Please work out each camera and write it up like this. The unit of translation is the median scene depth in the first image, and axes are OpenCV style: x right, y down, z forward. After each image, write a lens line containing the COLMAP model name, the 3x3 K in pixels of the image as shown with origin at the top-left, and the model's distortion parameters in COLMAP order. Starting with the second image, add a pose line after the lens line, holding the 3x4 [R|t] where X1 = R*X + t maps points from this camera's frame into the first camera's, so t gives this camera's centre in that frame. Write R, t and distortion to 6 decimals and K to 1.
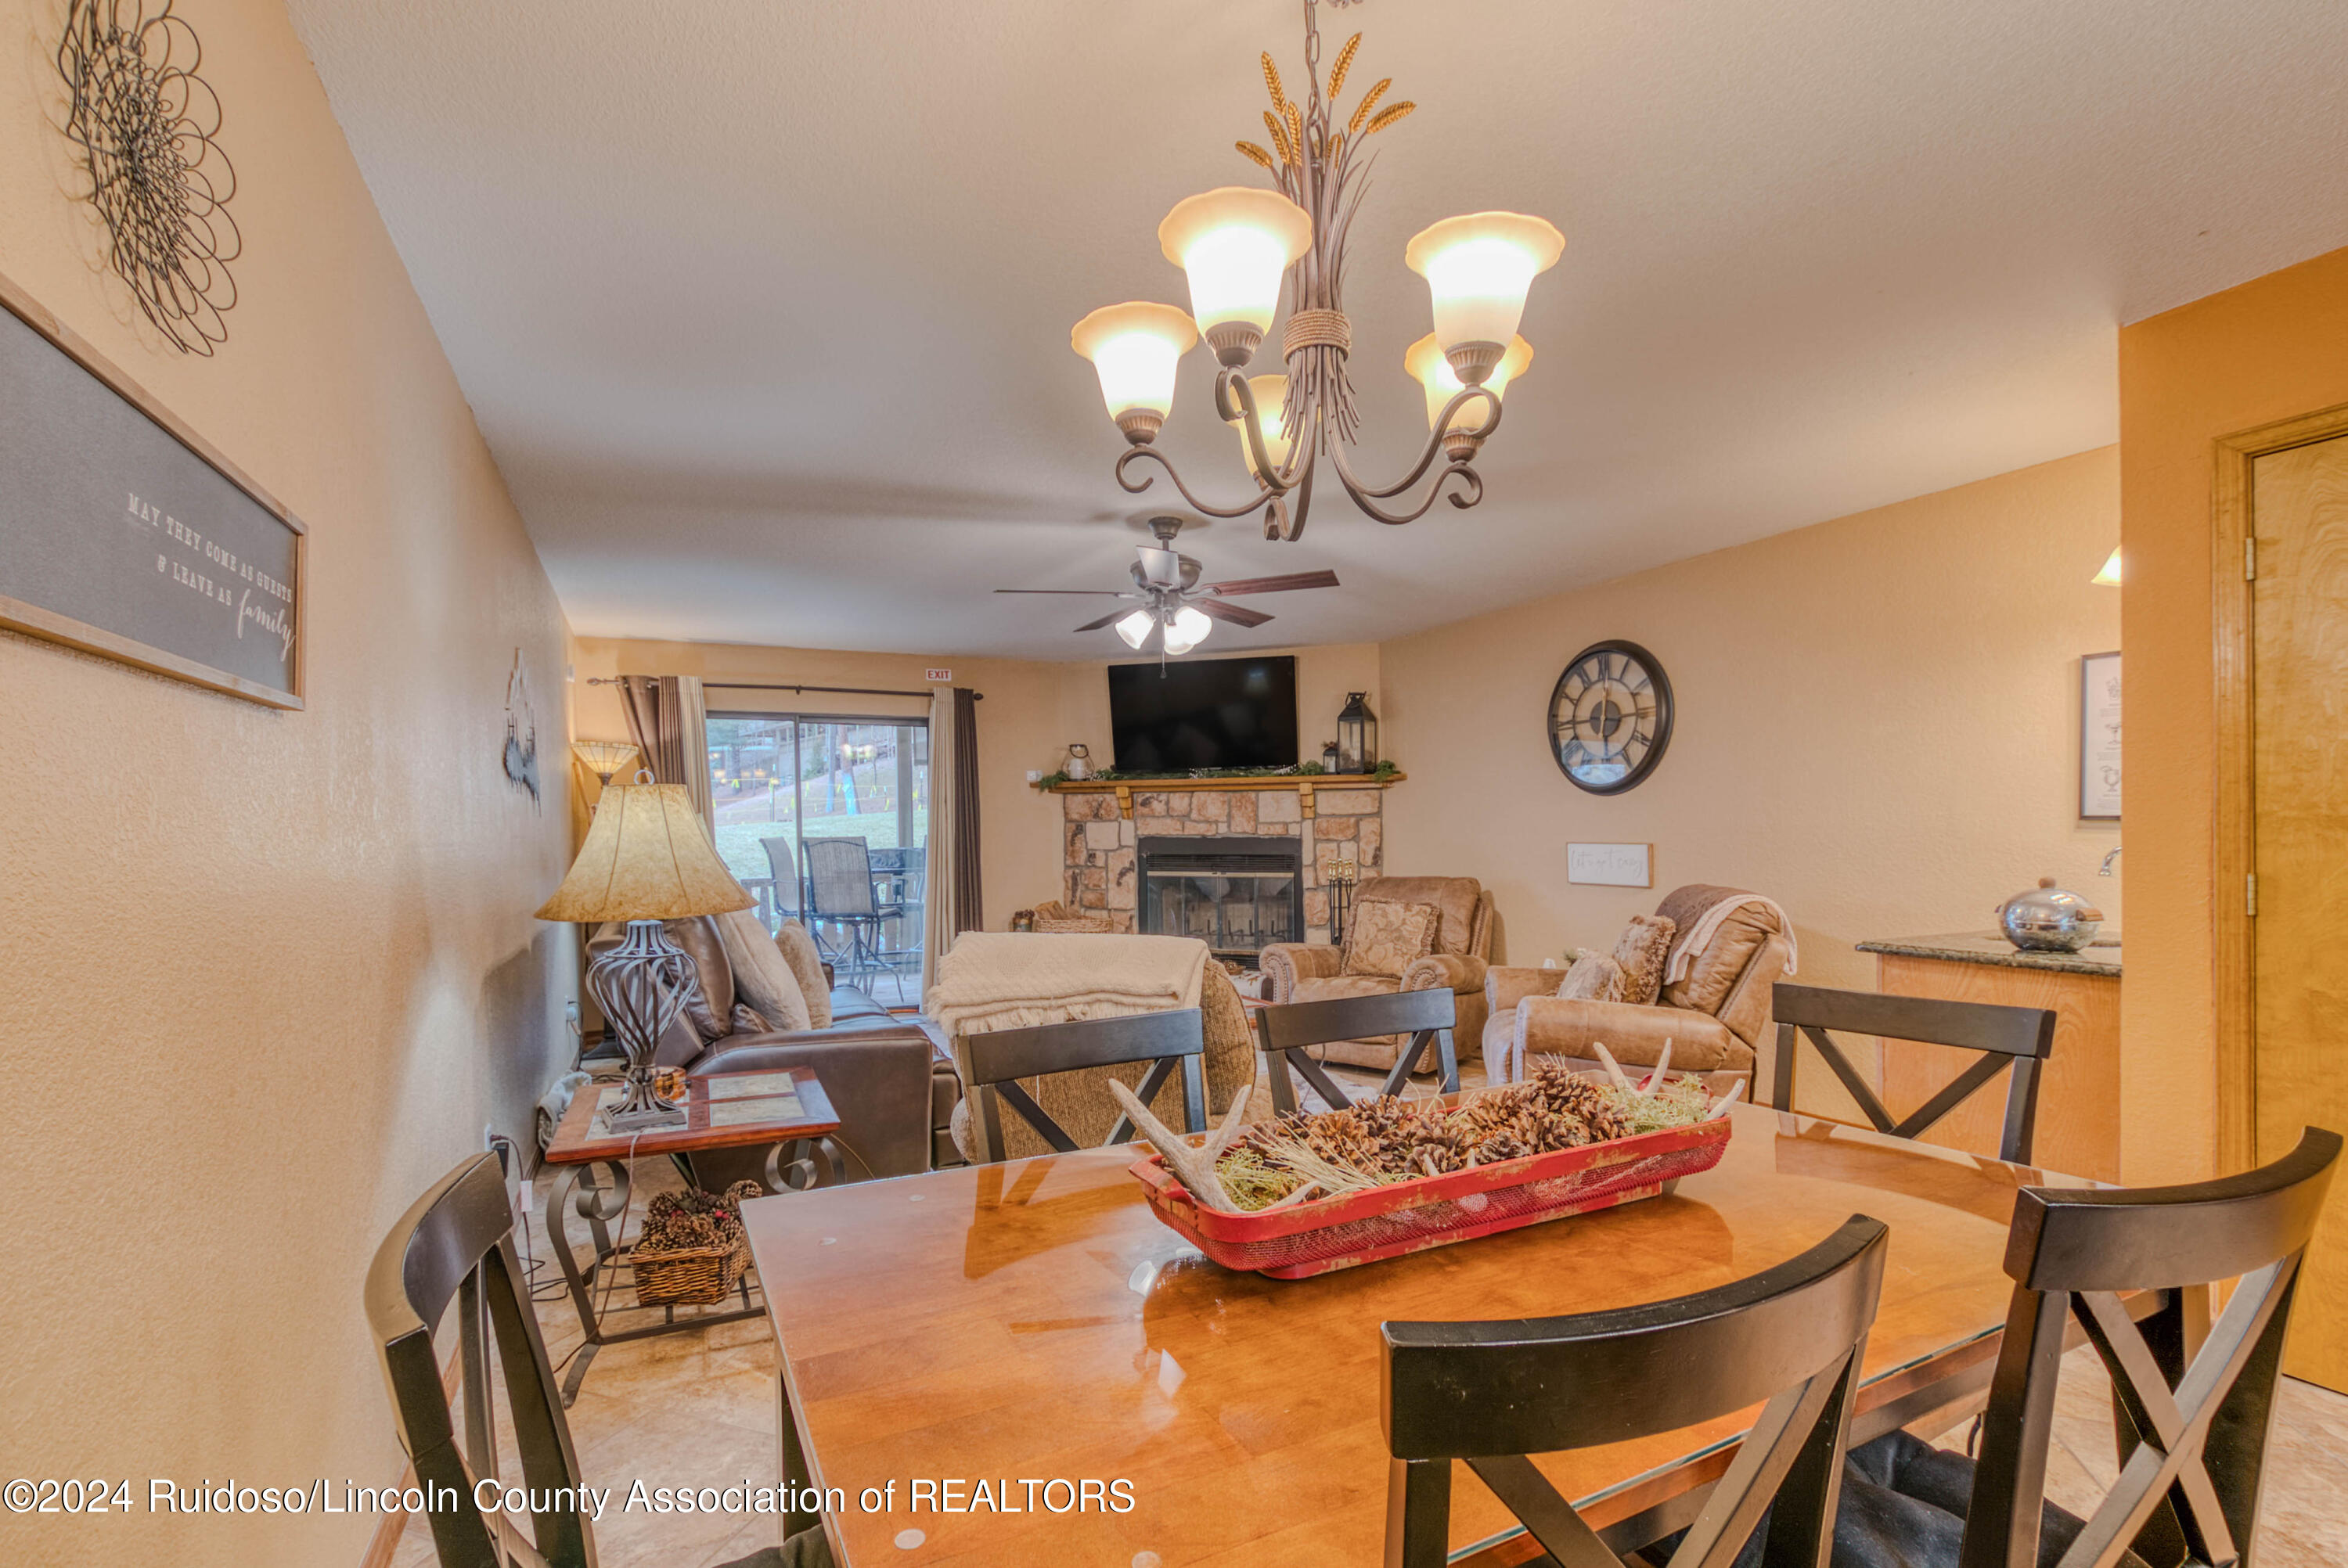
lens RADIAL K [[1093.2, 0, 1166.9], [0, 1093.2, 849.0], [0, 0, 1]] dist [-0.001311, -0.000015]
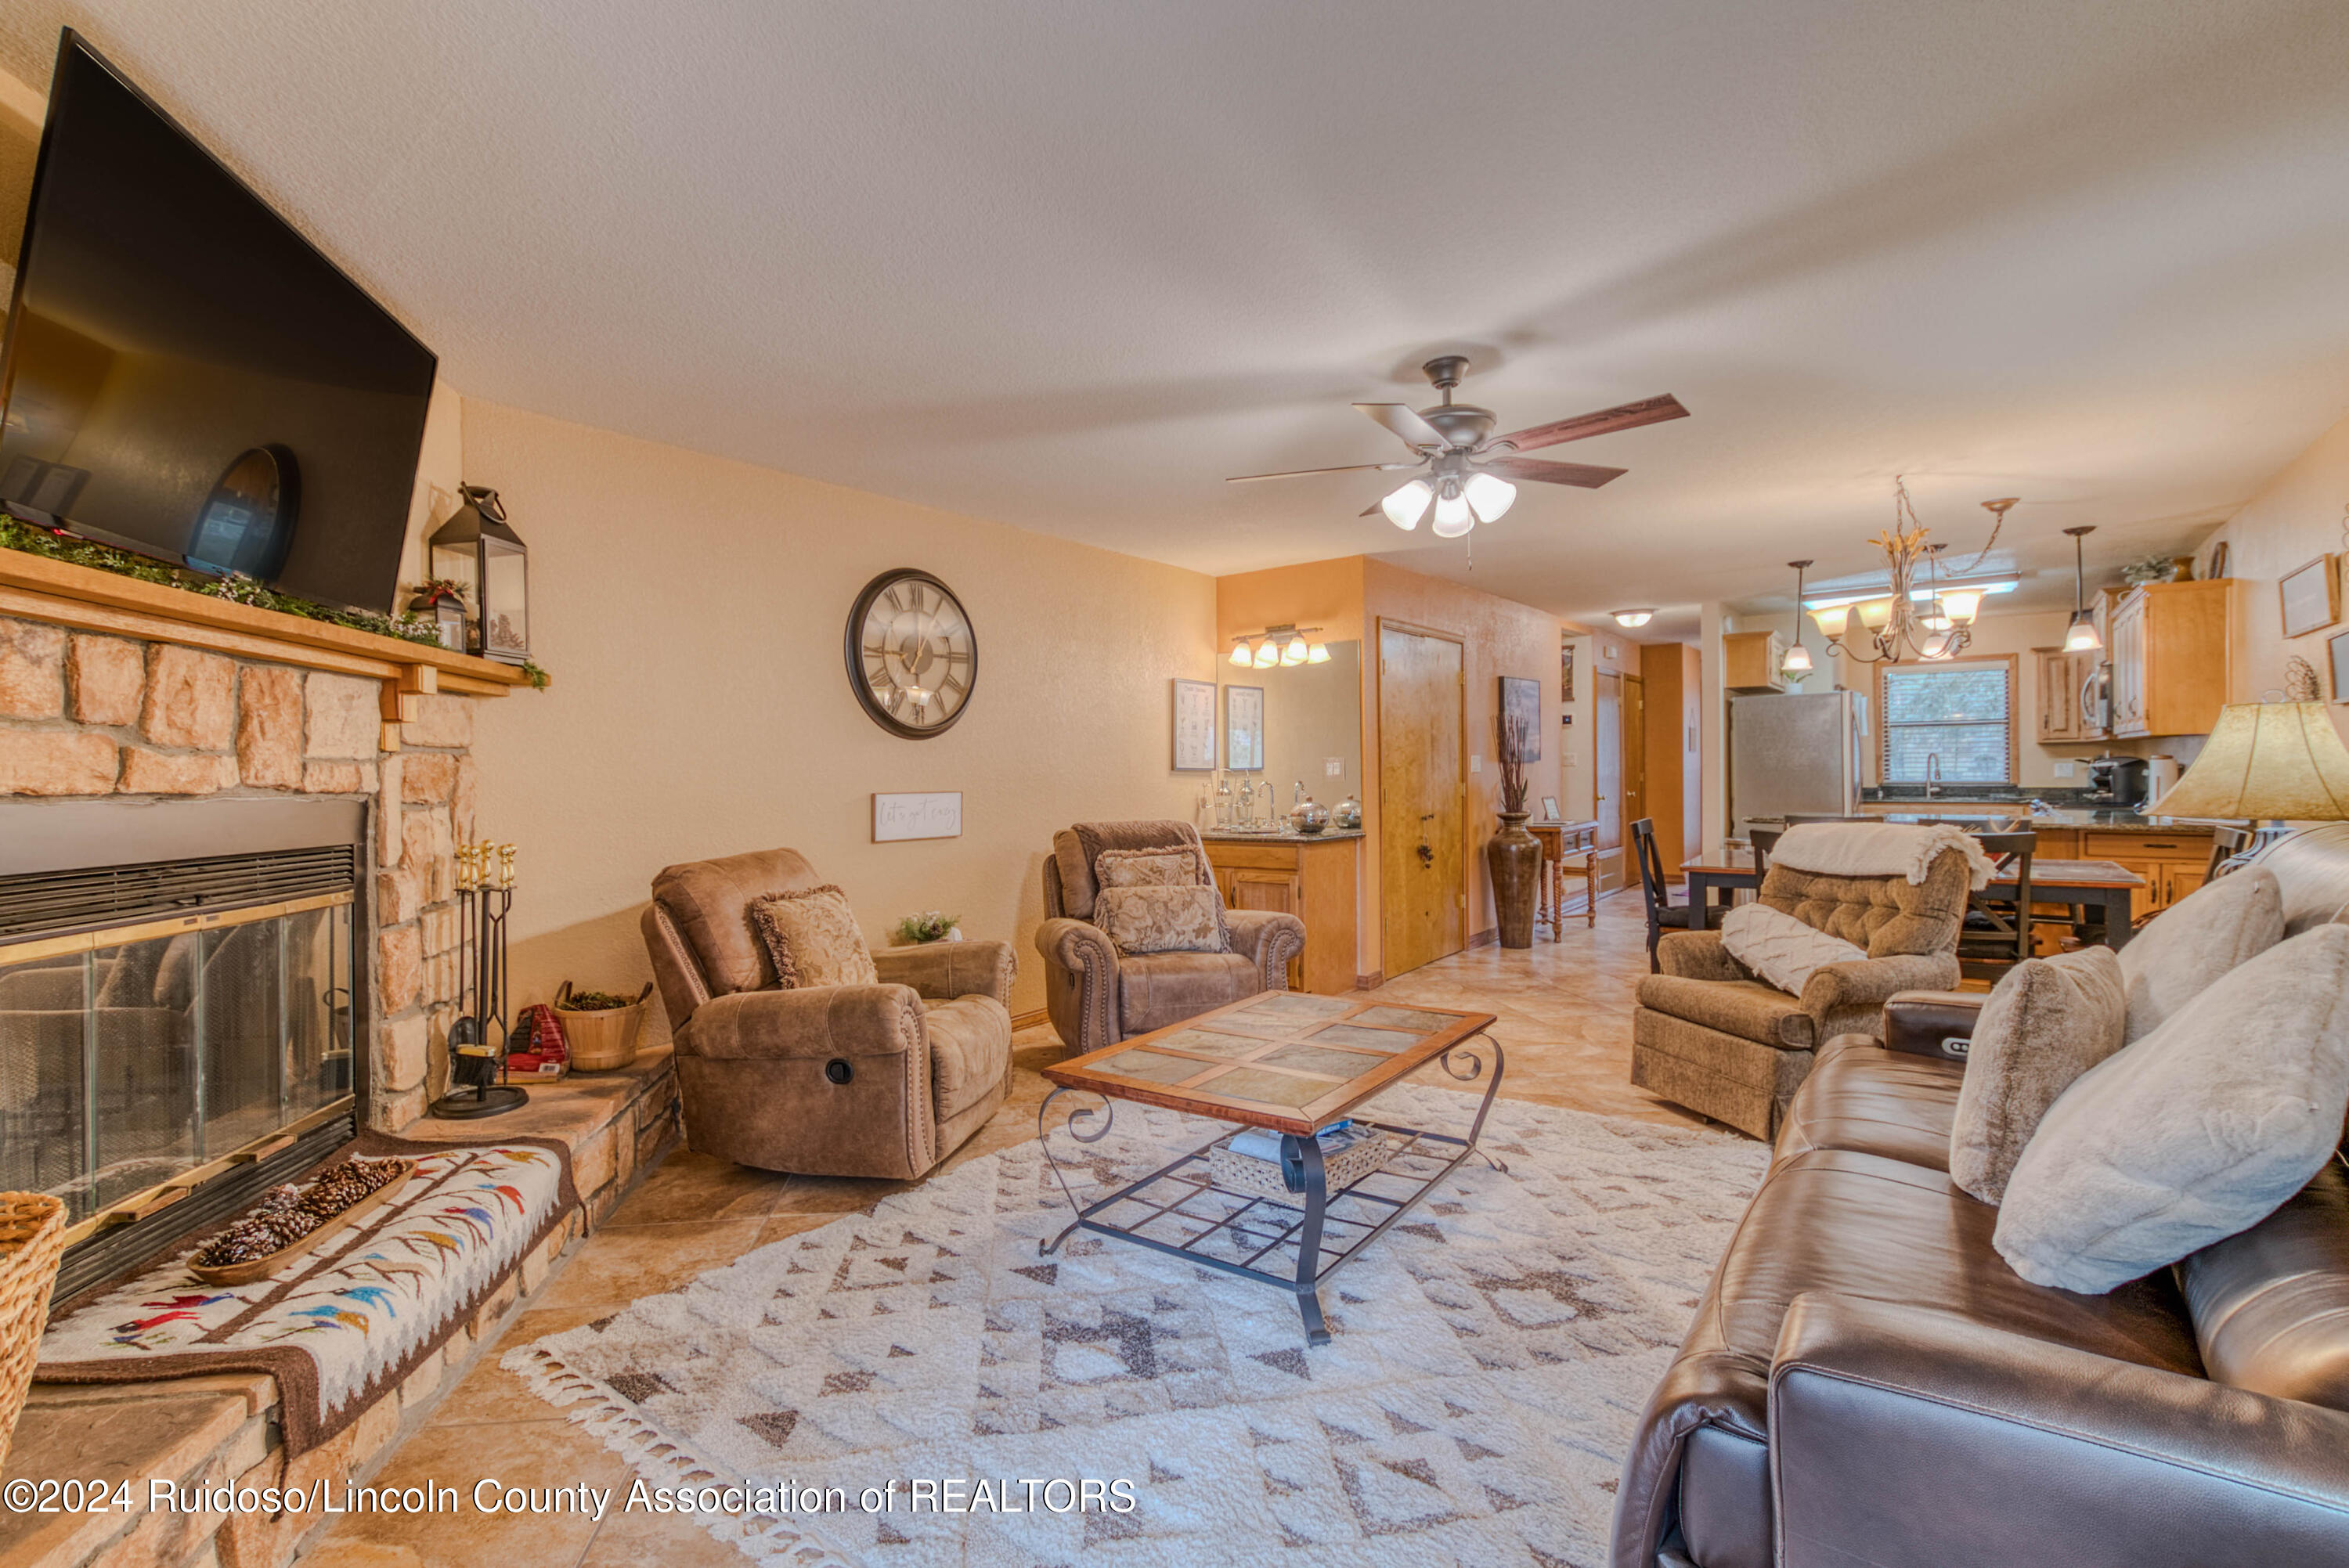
lens RADIAL K [[1037.8, 0, 1133.9], [0, 1037.8, 782.6], [0, 0, 1]] dist [-0.008244, 0.000841]
pose [[-0.437519, 0.010355, 0.899150, -0.342456], [0.034457, 0.999392, 0.005257, -0.009002], [-0.898549, 0.033282, -0.437610, 0.929550]]
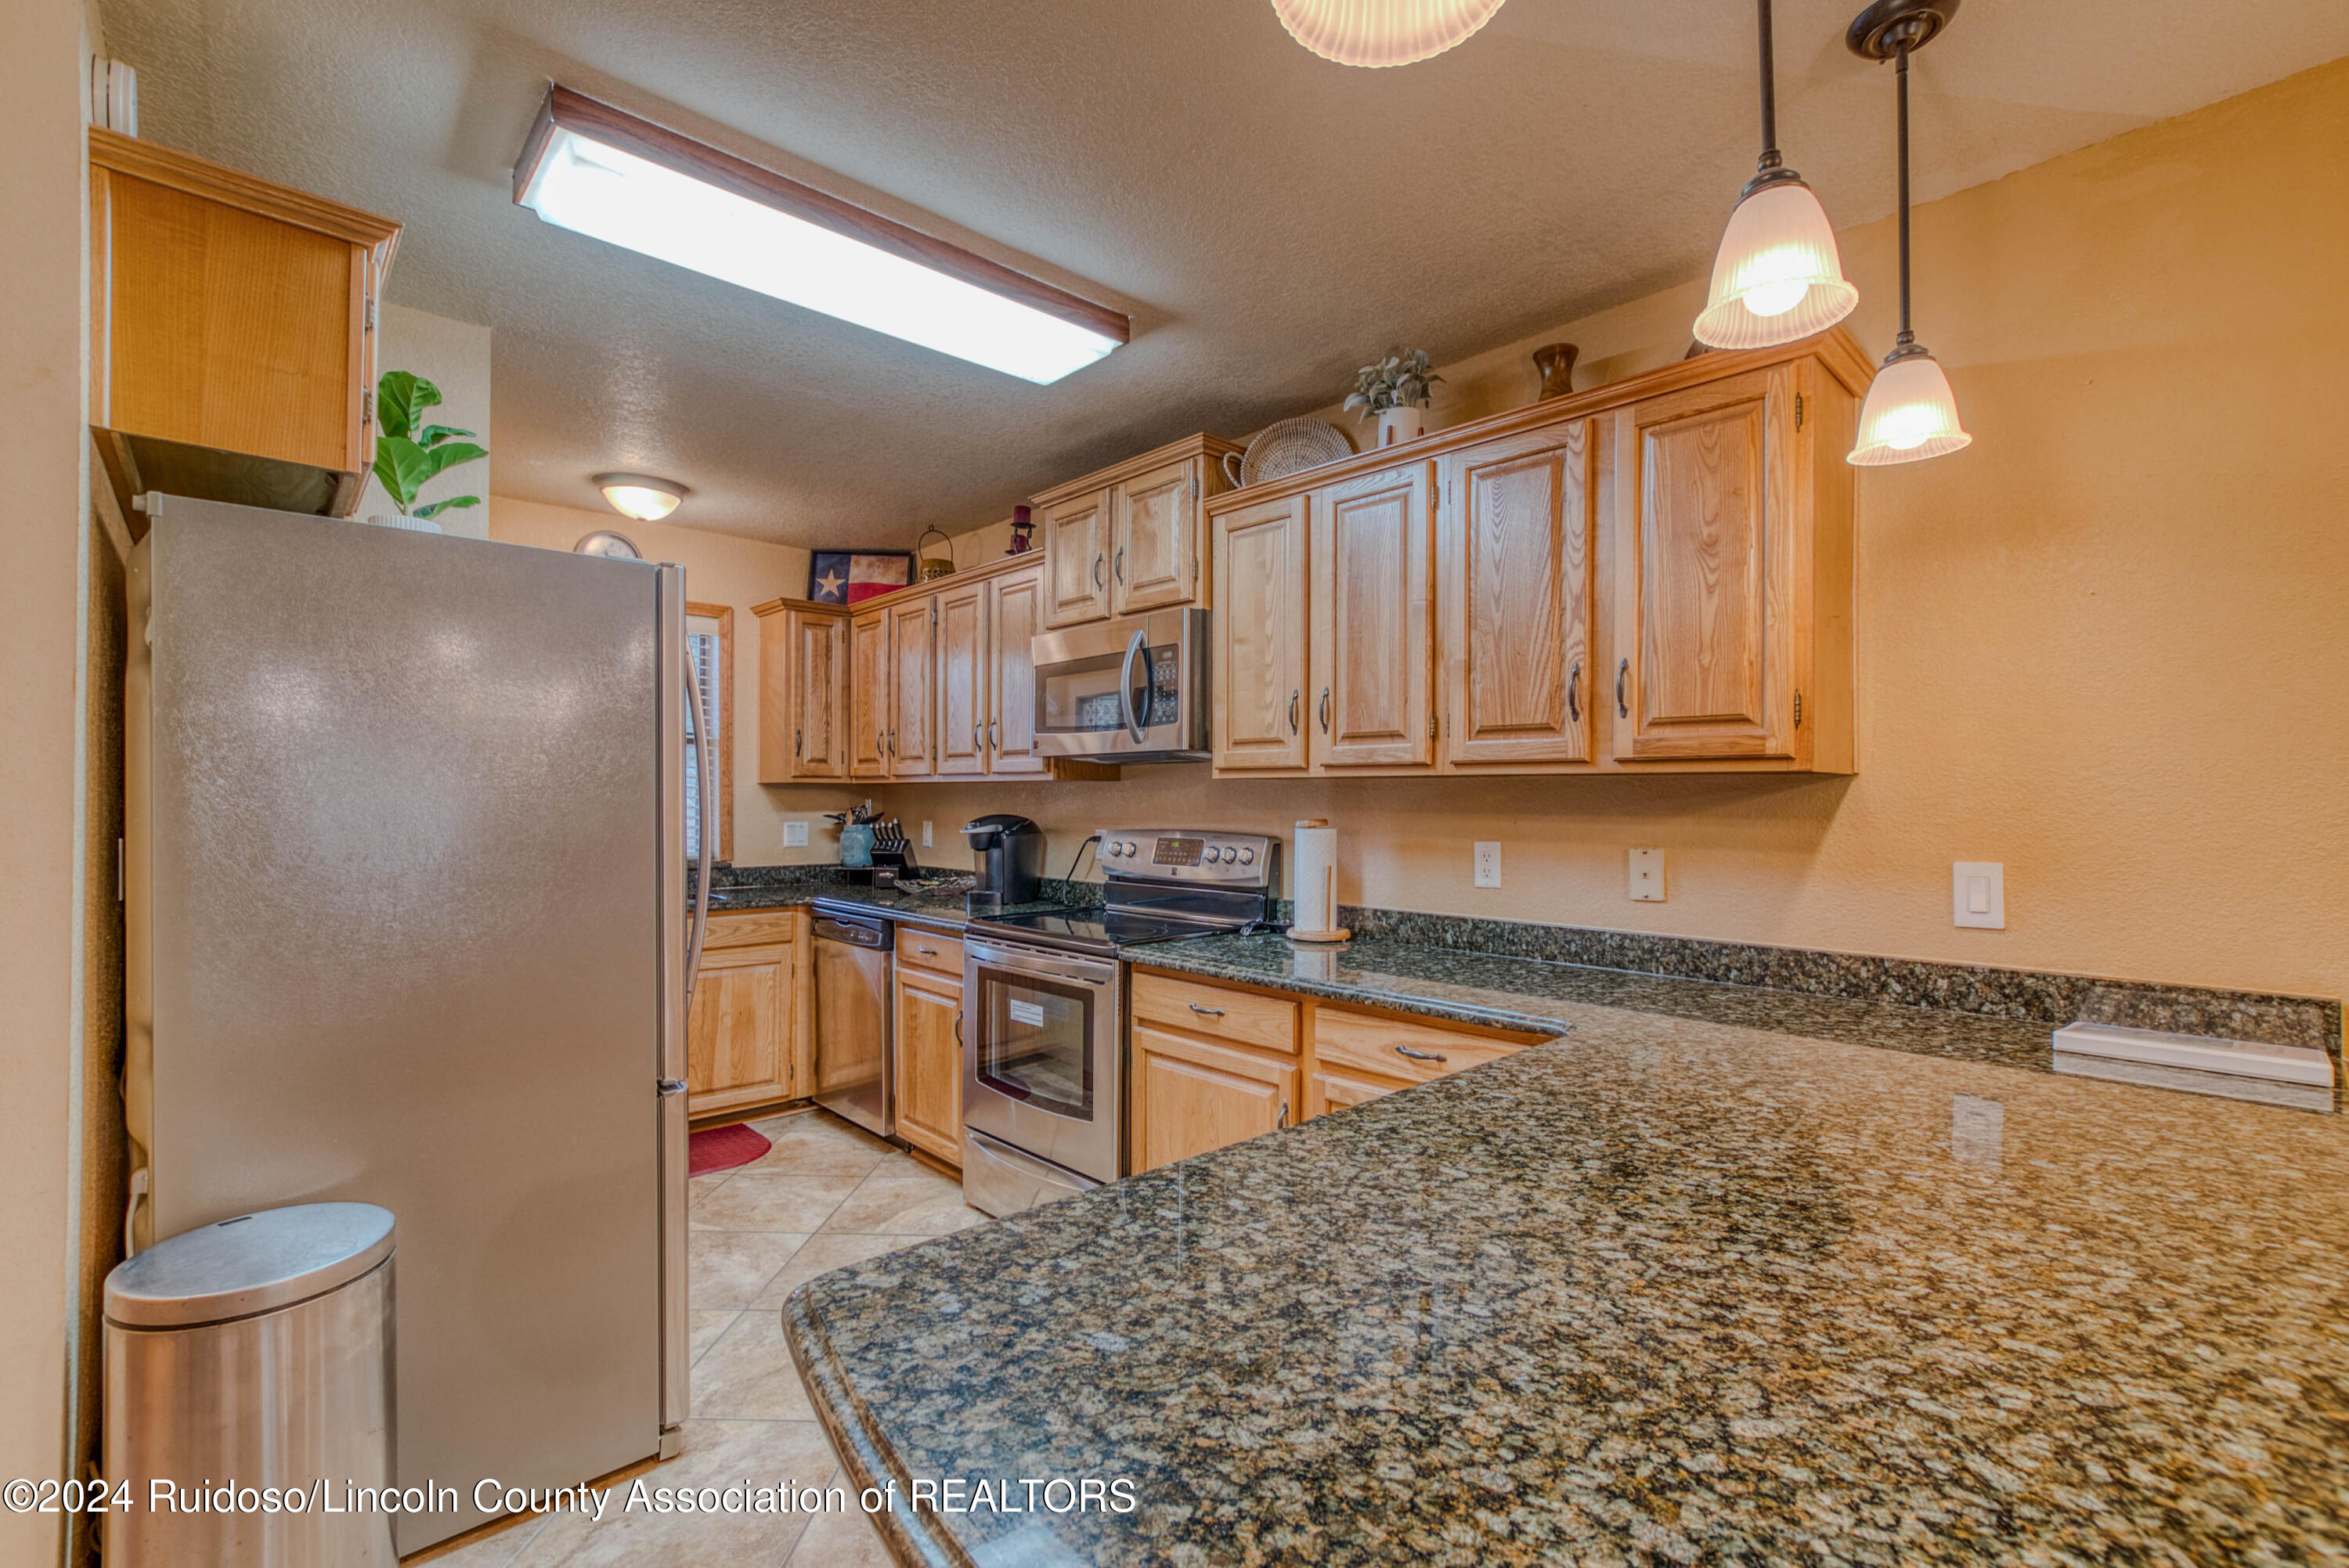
lens RADIAL K [[1043.3, 0, 1180.7], [0, 1043.3, 797.2], [0, 0, 1]] dist [-0.022258, 0.000101]
pose [[-0.954756, 0.009118, -0.297249, 0.276301], [0.005083, 0.999884, 0.014342, -0.012047], [0.297346, 0.012182, -0.954692, 0.069060]]
